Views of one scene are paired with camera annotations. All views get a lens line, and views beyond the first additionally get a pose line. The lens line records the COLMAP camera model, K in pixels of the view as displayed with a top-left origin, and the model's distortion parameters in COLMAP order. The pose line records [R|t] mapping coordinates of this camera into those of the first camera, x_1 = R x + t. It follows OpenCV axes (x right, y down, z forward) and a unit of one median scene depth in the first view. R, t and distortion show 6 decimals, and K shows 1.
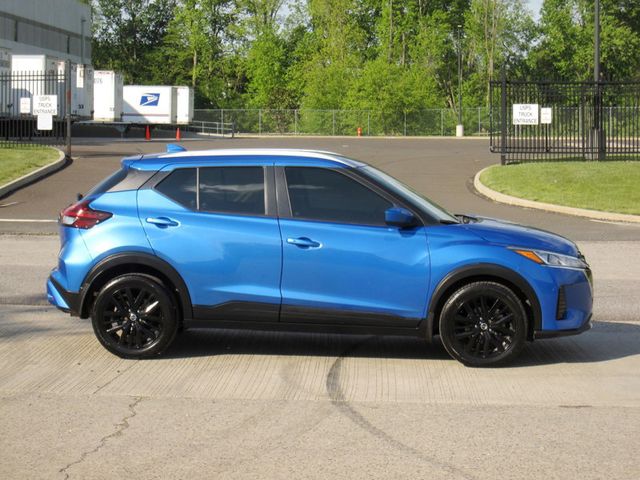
lens RADIAL K [[1493.7, 0, 321.9], [0, 1493.7, 237.5], [0, 0, 1]] dist [-0.106998, 0.000000]
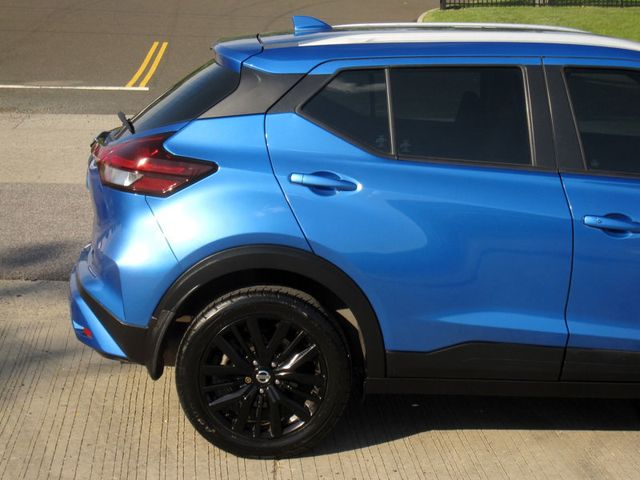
lens RADIAL K [[1493.7, 0, 313.8], [0, 1493.7, 240.0], [0, 0, 1]] dist [-0.106998, 0.000000]
pose [[0.994226, -0.014741, 0.106289, -0.160372], [0.002522, 0.993456, 0.114186, -0.046854], [-0.107277, -0.113258, 0.987757, 0.514251]]
